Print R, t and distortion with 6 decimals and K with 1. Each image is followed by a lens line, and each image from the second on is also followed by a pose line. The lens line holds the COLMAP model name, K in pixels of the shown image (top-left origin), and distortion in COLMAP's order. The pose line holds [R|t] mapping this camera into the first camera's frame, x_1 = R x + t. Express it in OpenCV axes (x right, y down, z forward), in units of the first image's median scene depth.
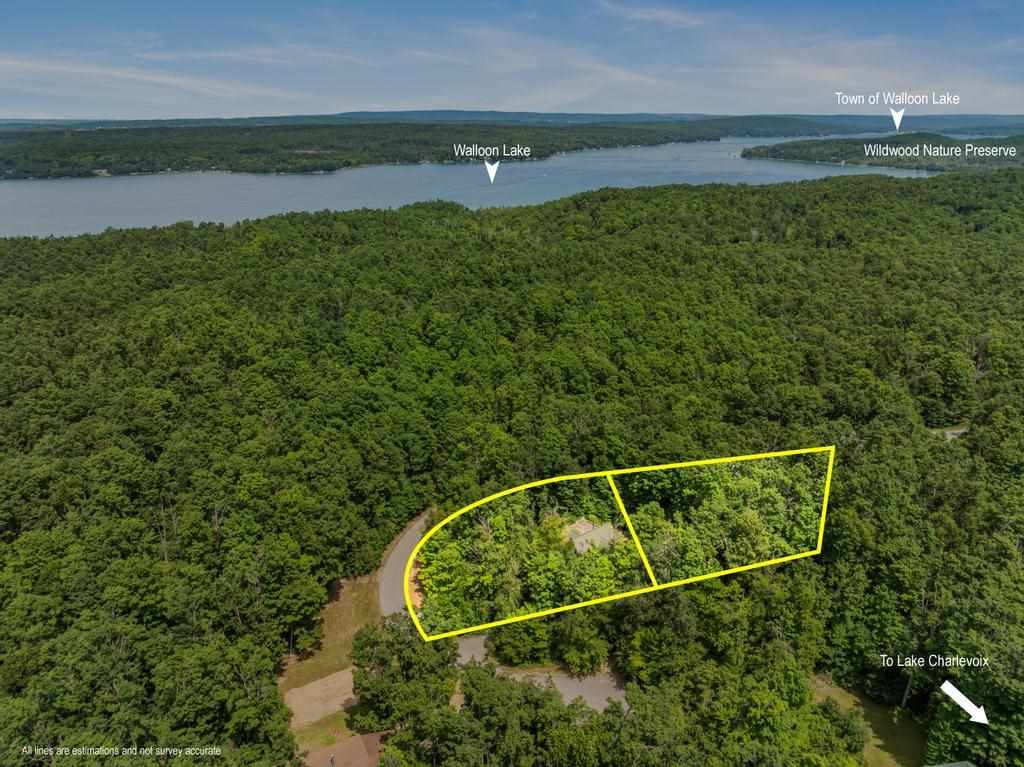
lens RADIAL K [[718.2, 0, 512.0], [0, 718.2, 383.5], [0, 0, 1]] dist [-0.037656, -0.007500]
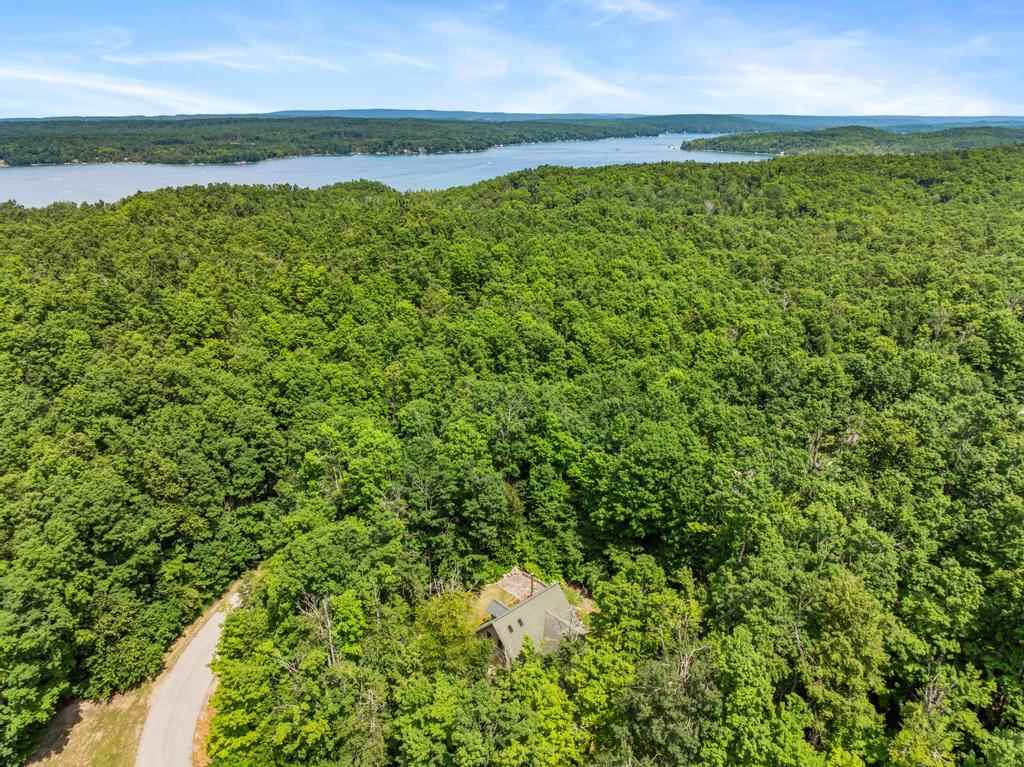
lens RADIAL K [[718.2, 0, 512.0], [0, 718.2, 383.5], [0, 0, 1]] dist [-0.037656, -0.007500]
pose [[0.996767, -0.024326, 0.076579, 0.040530], [0.024463, 0.999700, -0.000842, 0.023982], [-0.076535, 0.002712, 0.997063, 0.300977]]
